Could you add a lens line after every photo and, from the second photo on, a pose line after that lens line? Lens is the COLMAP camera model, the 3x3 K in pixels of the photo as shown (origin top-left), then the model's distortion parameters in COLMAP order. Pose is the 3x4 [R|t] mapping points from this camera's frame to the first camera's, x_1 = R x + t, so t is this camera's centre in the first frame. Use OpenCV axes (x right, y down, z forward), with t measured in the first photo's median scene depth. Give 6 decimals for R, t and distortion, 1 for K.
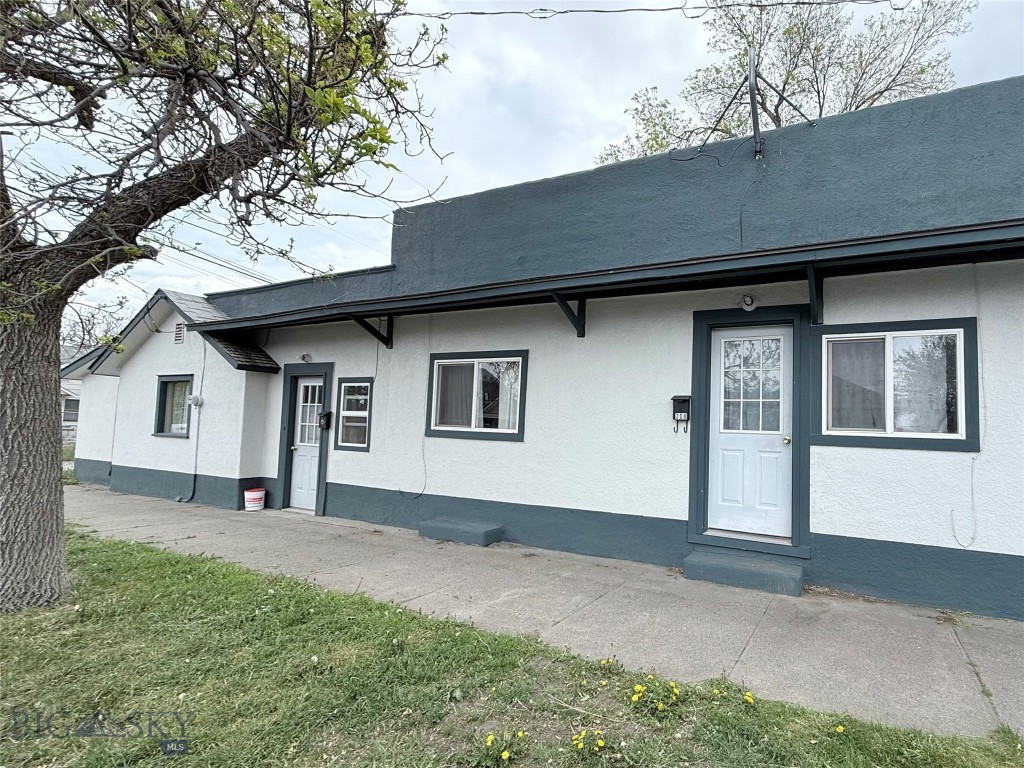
lens RADIAL K [[405.7, 0, 507.1], [0, 405.7, 385.6], [0, 0, 1]] dist [-0.002422, 0.000536]
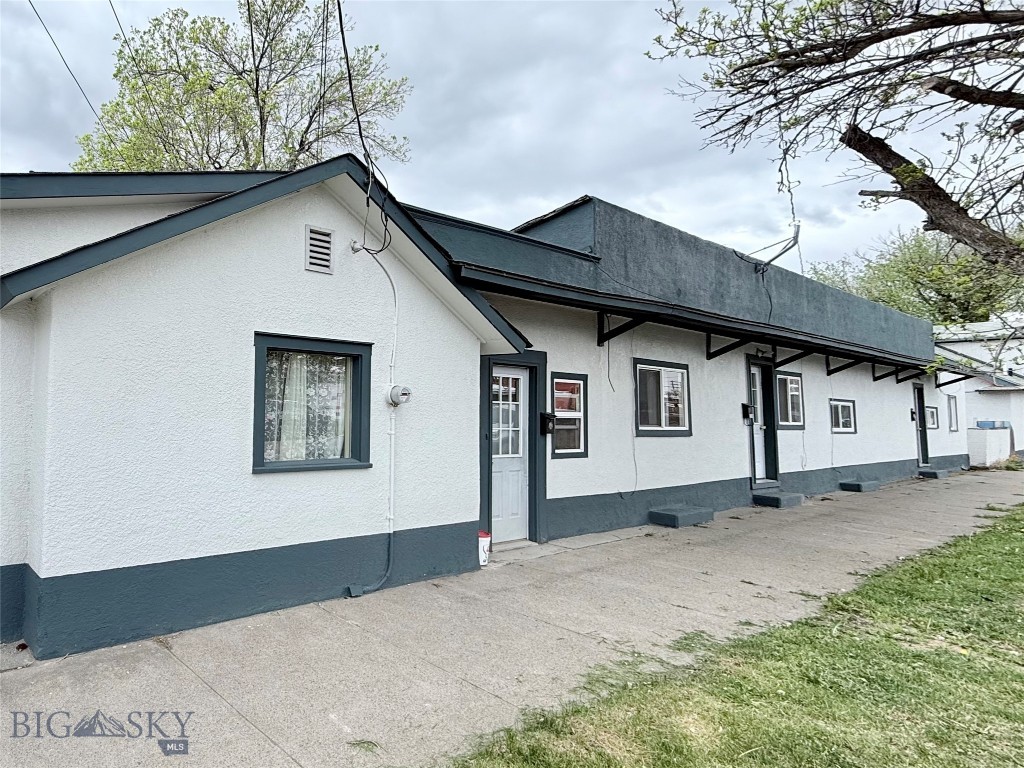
lens RADIAL K [[405.7, 0, 514.6], [0, 405.7, 382.2], [0, 0, 1]] dist [-0.002422, 0.000536]
pose [[0.613388, 0.048513, 0.788291, -1.524773], [-0.069358, 0.997564, -0.007422, 0.018018], [-0.786730, -0.050121, 0.615258, 0.753413]]
